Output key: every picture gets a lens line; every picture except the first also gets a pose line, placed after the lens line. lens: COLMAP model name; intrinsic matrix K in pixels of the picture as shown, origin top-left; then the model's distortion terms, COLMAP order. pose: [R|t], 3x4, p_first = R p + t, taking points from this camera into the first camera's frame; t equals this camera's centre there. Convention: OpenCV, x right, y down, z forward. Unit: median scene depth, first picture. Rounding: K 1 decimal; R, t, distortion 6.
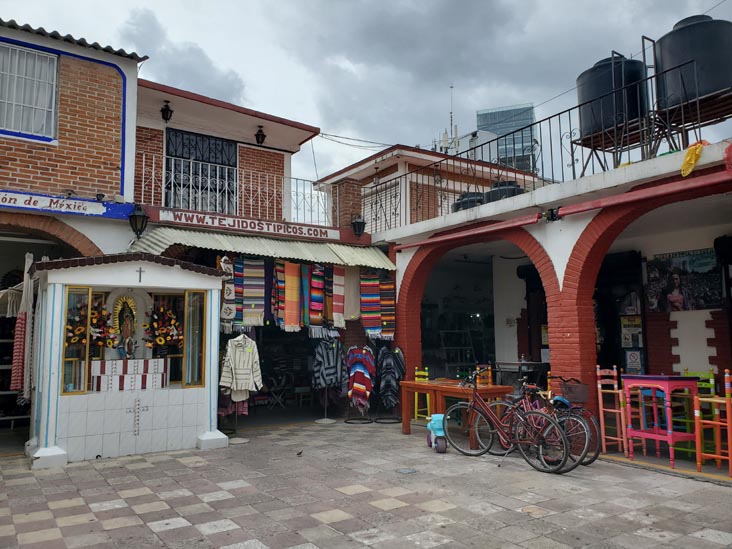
lens RADIAL K [[559.8, 0, 364.0], [0, 559.8, 275.3], [0, 0, 1]] dist [-0.016801, -0.004690]
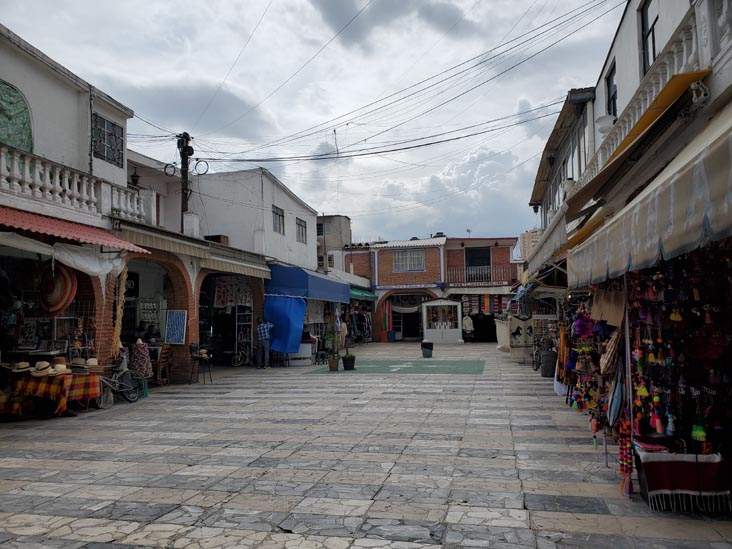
lens RADIAL K [[559.8, 0, 366.8], [0, 559.8, 276.0], [0, 0, 1]] dist [-0.016801, -0.004690]
pose [[0.708587, -0.050770, -0.703794, 2.058724], [0.077989, 0.996932, 0.006603, -0.254115], [0.701300, -0.059567, 0.710373, -2.265187]]
